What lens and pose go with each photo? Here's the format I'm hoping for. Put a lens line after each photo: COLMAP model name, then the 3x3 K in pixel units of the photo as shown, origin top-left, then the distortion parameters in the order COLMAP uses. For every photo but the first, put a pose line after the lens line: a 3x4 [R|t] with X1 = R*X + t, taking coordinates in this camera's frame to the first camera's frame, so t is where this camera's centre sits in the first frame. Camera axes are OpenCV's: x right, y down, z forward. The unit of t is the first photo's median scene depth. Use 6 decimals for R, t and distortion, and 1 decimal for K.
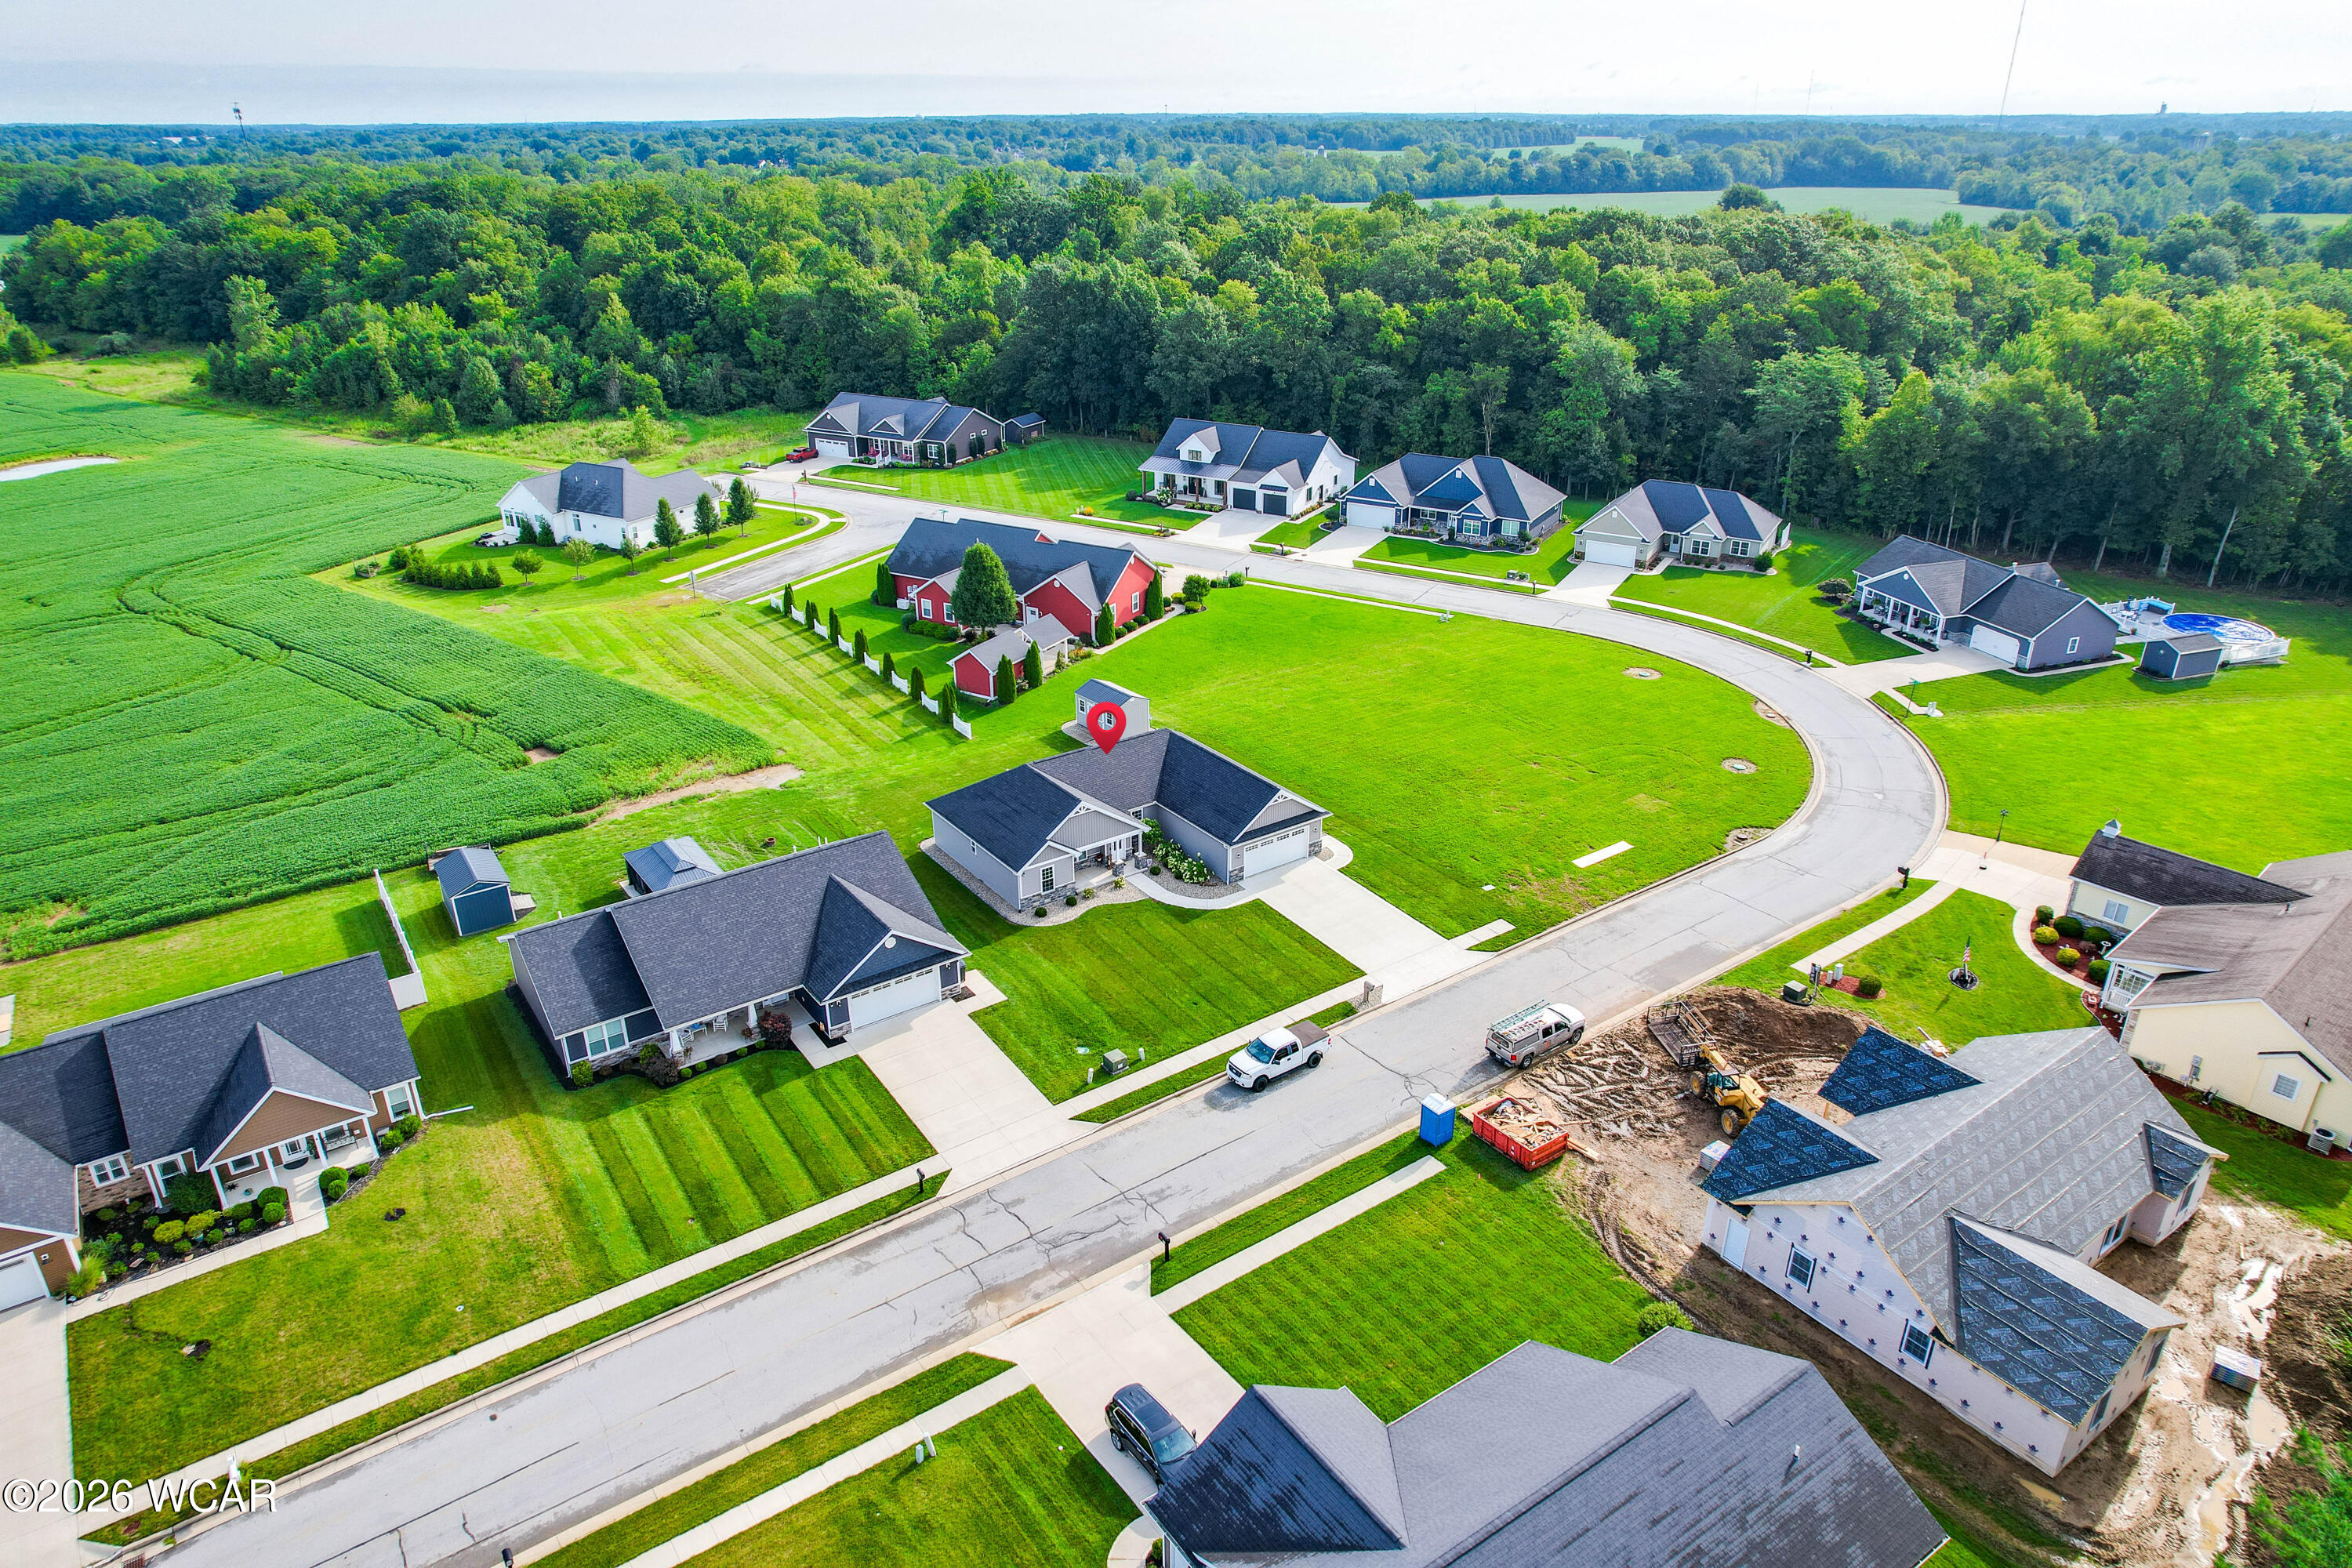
lens RADIAL K [[1478.3, 0, 1188.0], [0, 1478.3, 828.6], [0, 0, 1]] dist [-0.061060, 0.038459]
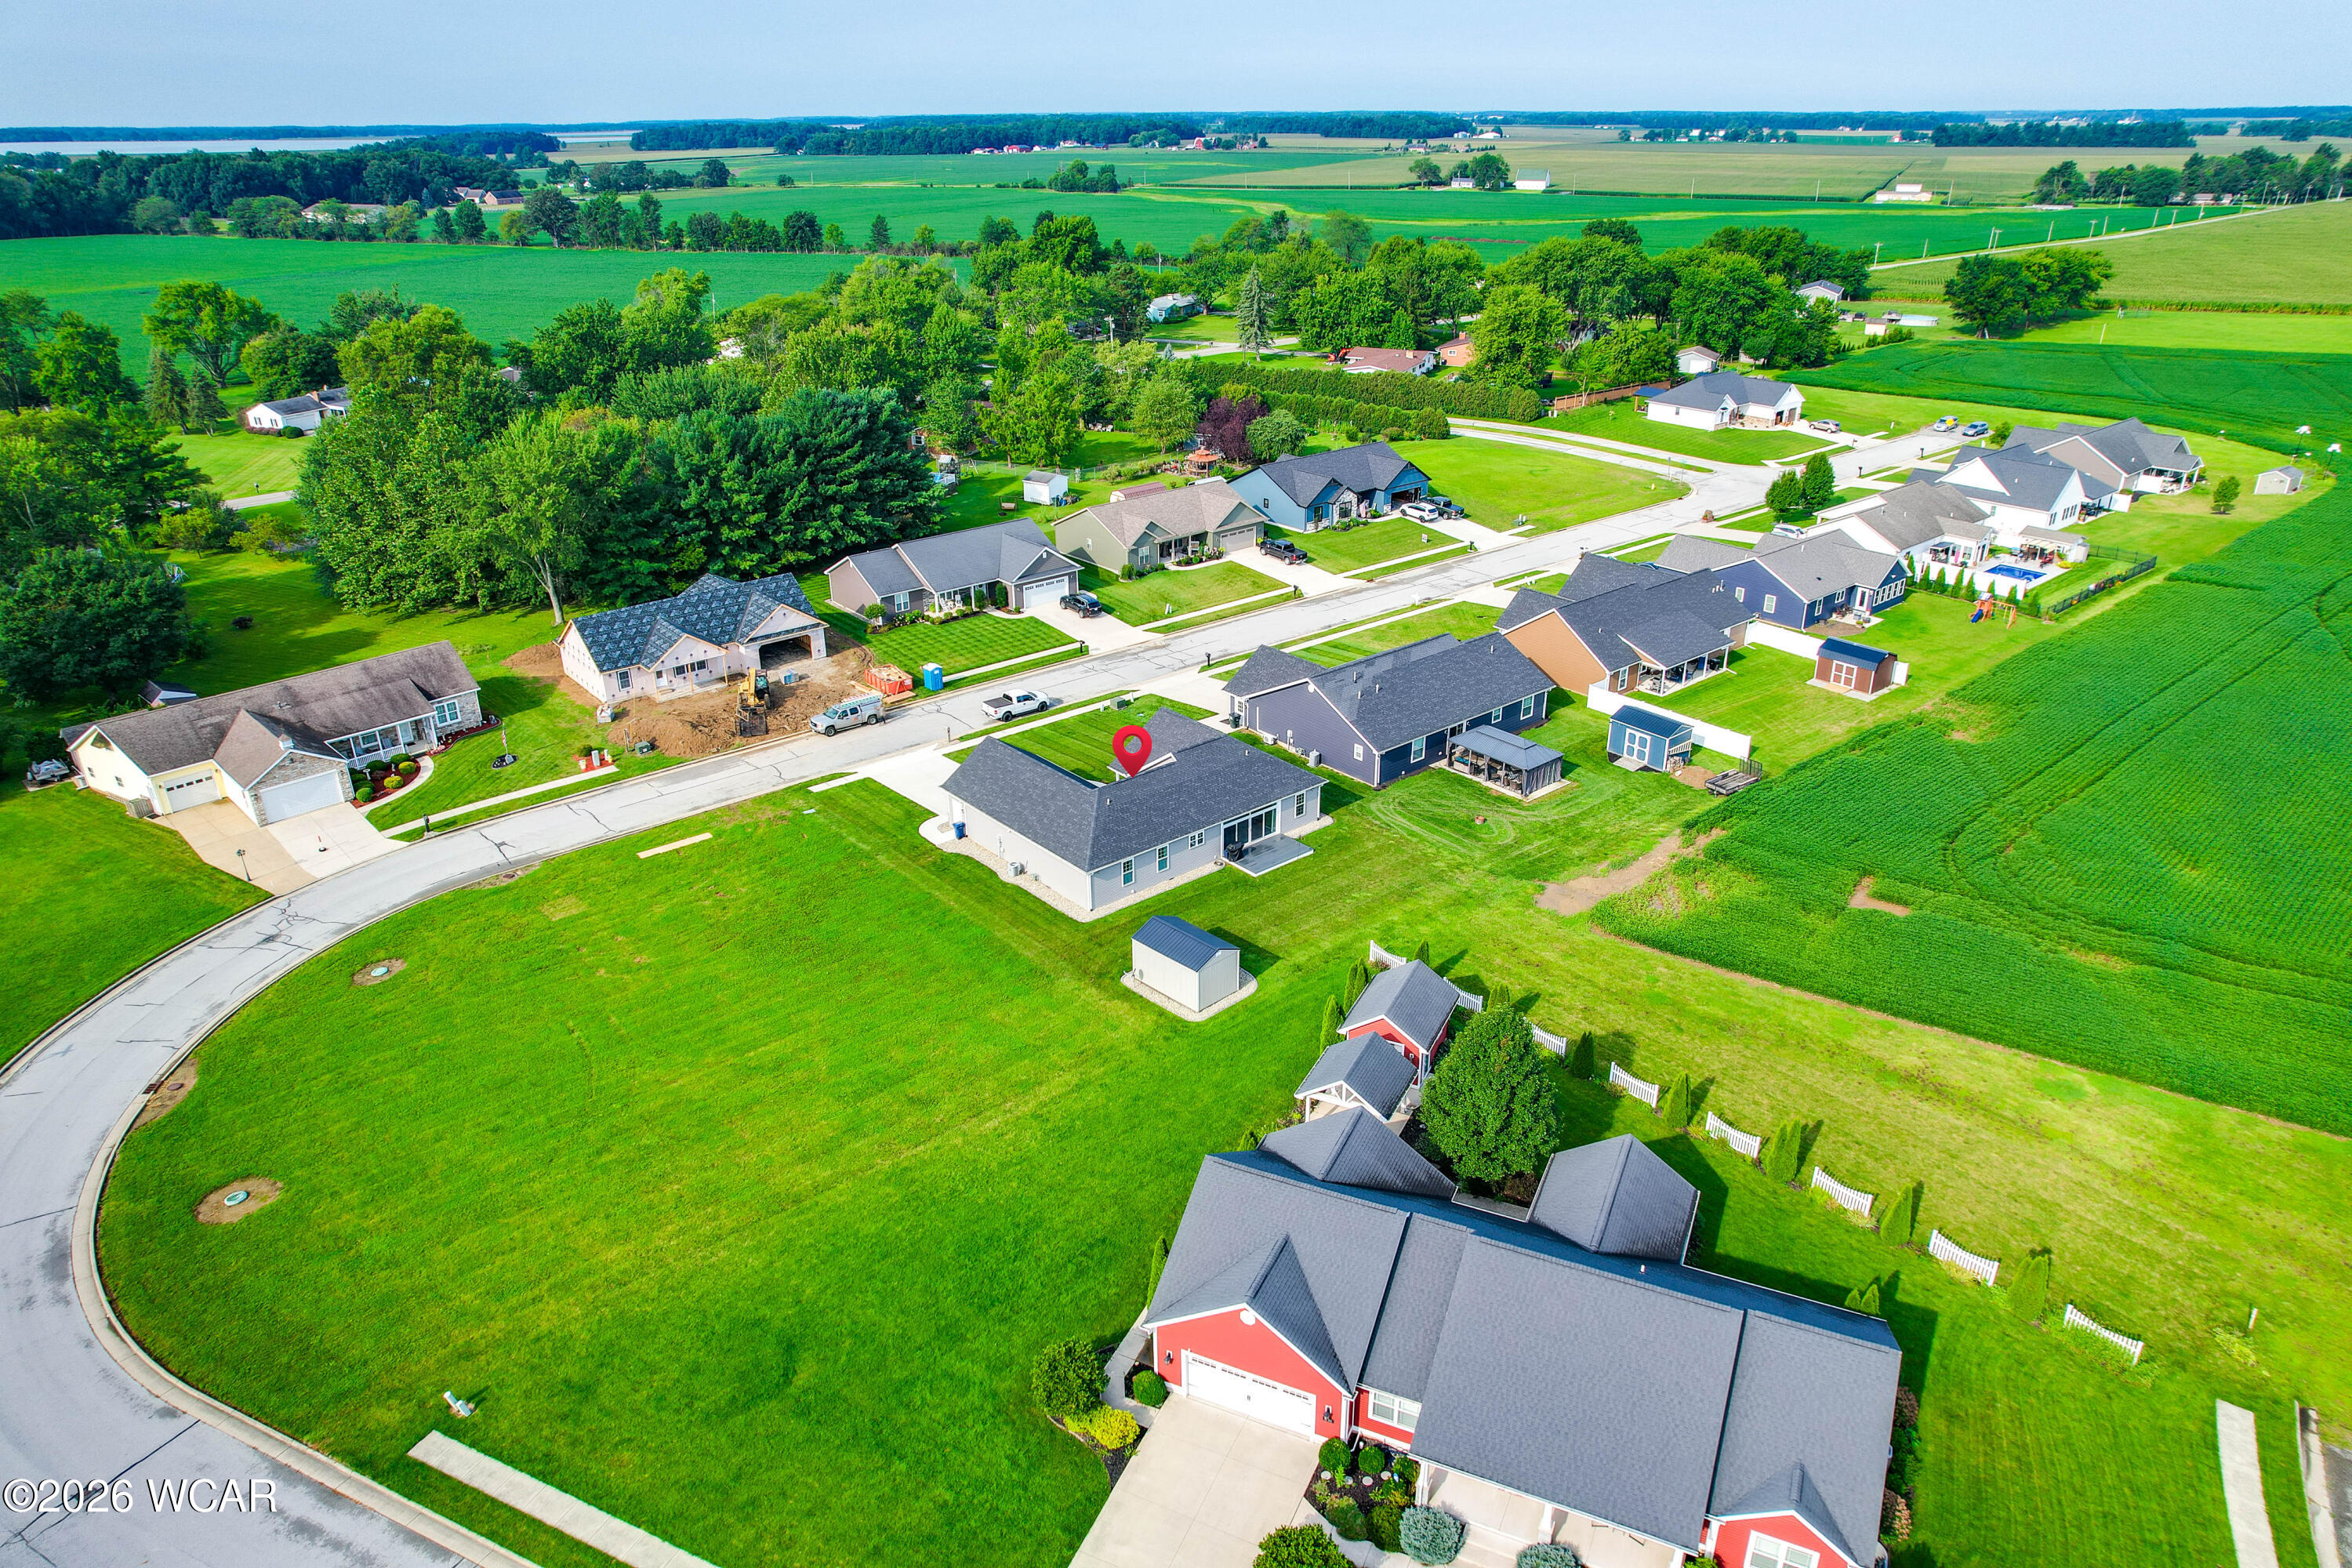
lens RADIAL K [[1478.3, 0, 1188.0], [0, 1478.3, 828.6], [0, 0, 1]] dist [-0.061060, 0.038459]
pose [[-0.996827, 0.042144, -0.067526, -0.008441], [-0.027526, 0.613475, 0.789234, -0.855306], [0.074687, 0.788589, -0.610368, 1.730399]]
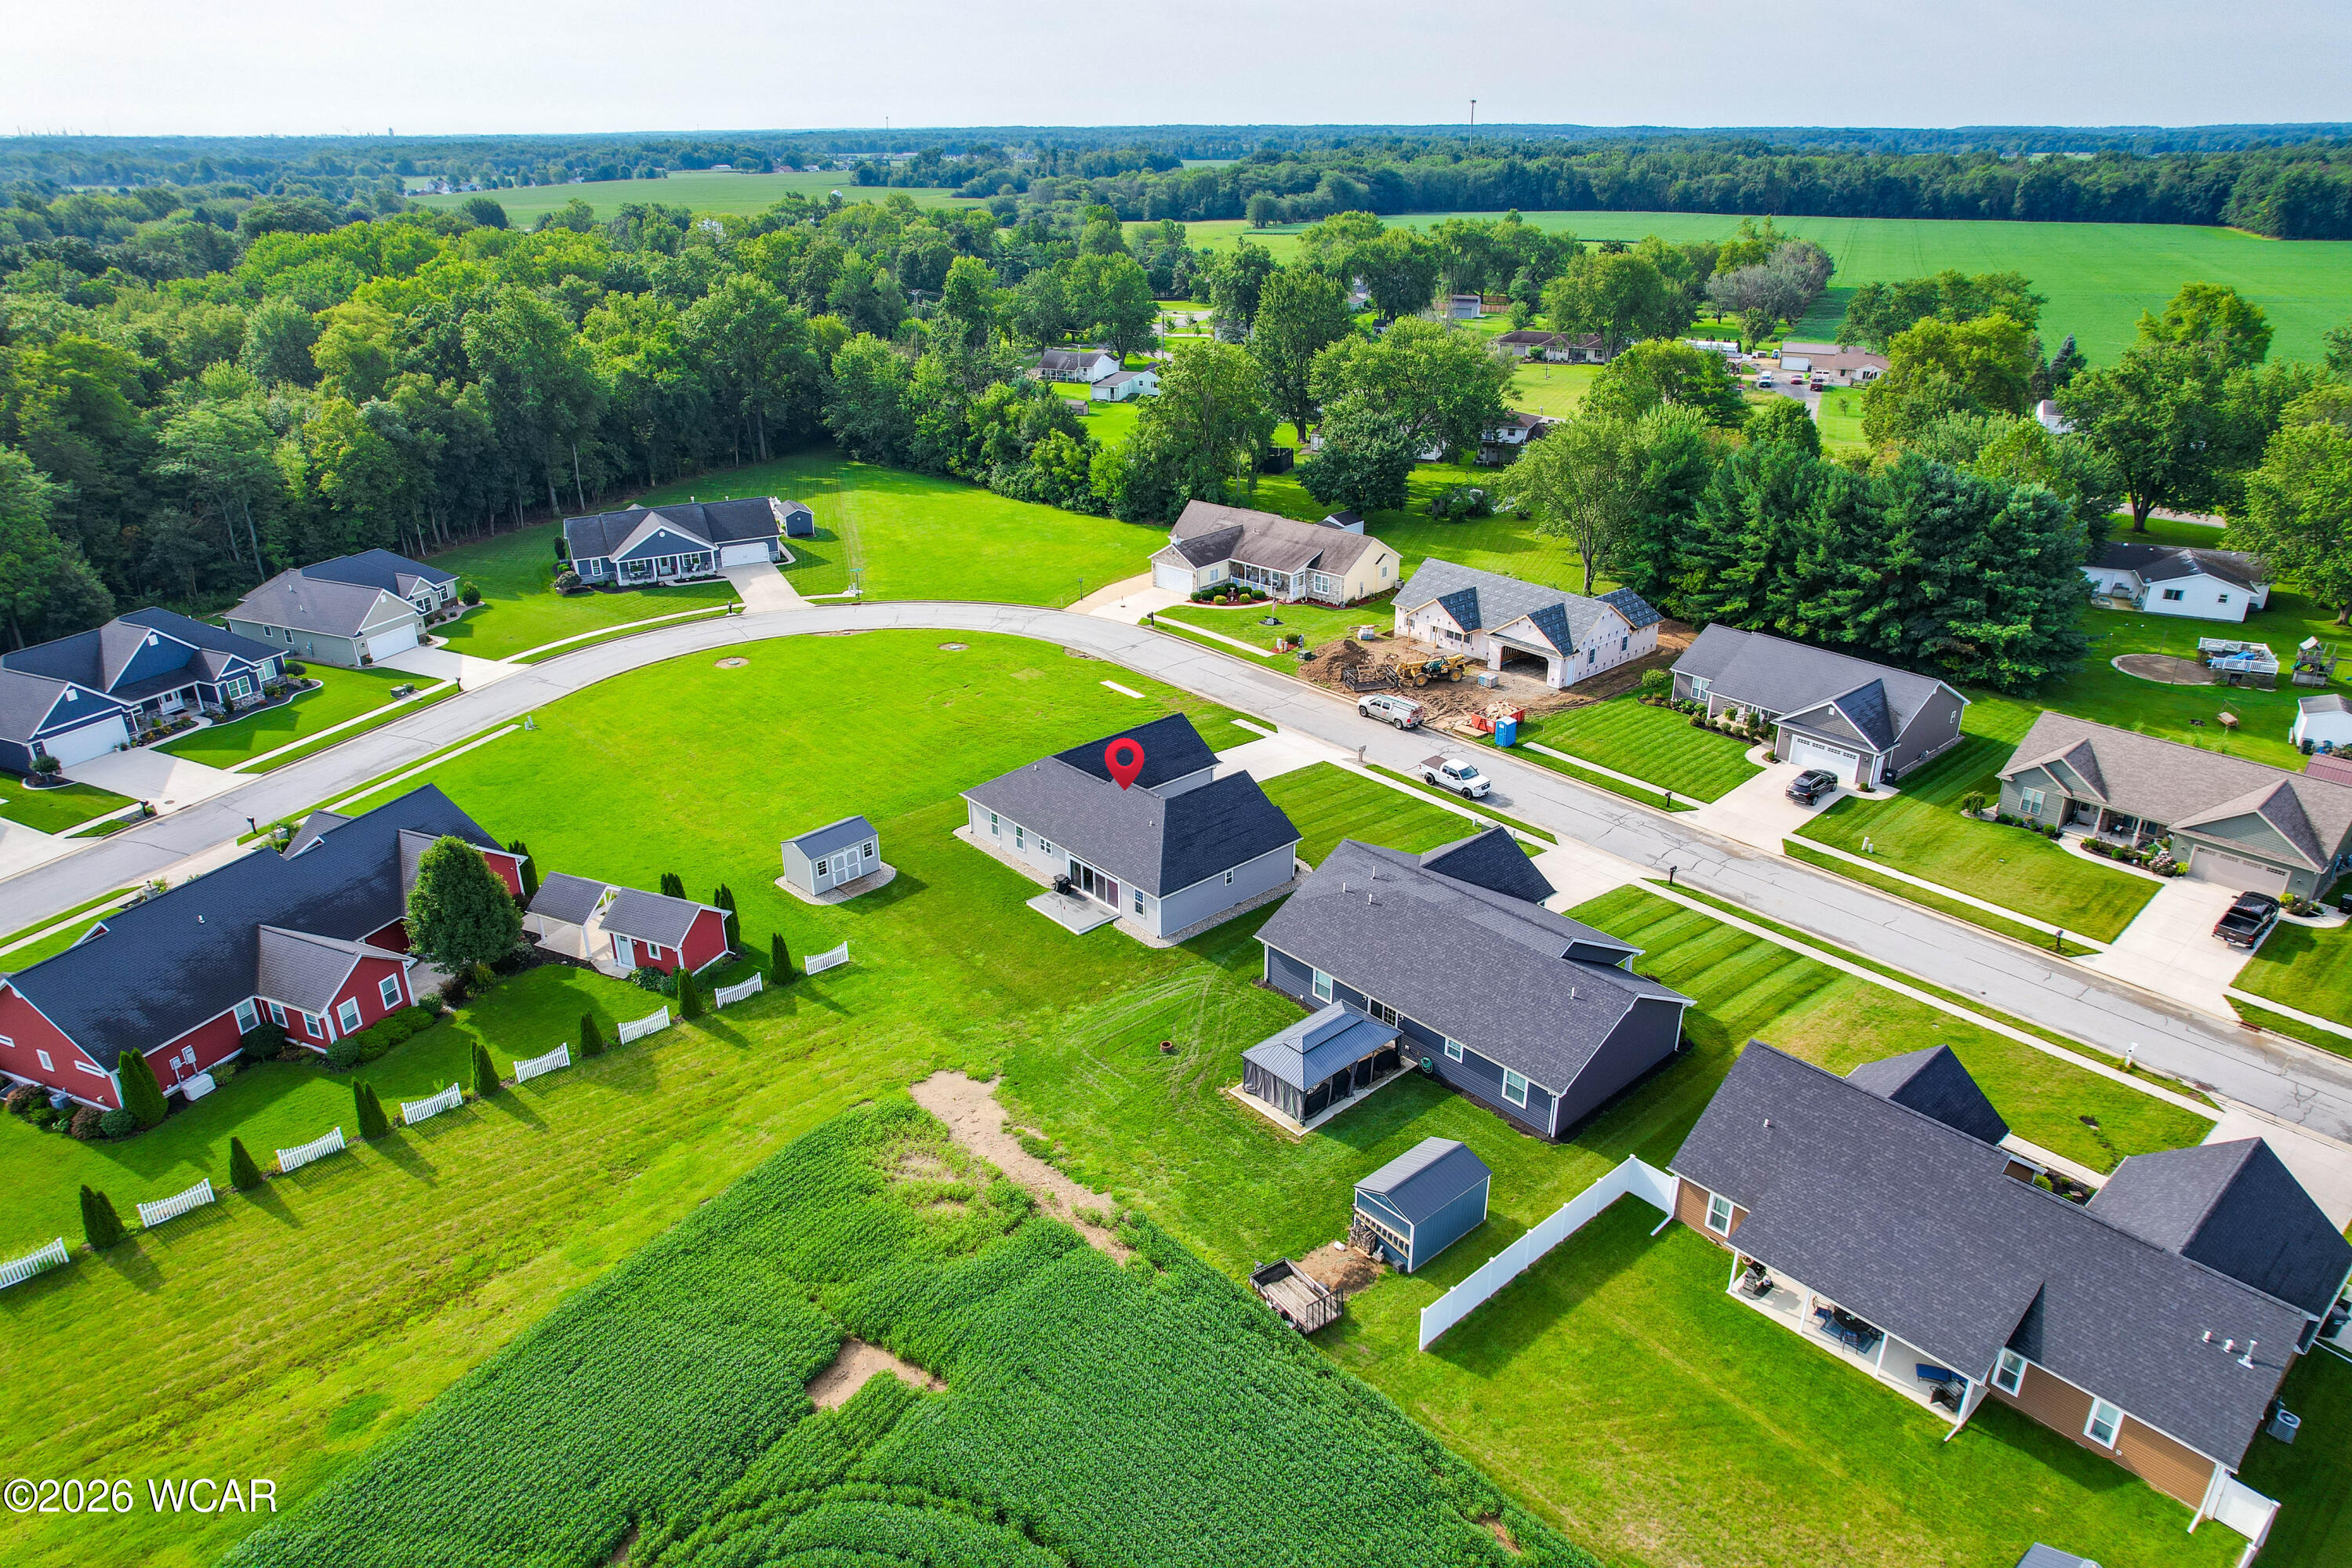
lens RADIAL K [[1478.3, 0, 1188.0], [0, 1478.3, 828.6], [0, 0, 1]] dist [-0.061060, 0.038459]
pose [[-0.108939, -0.429452, 0.896495, -1.011819], [0.442074, 0.786840, 0.430643, -0.449815], [-0.890339, 0.443231, 0.104132, 0.909384]]
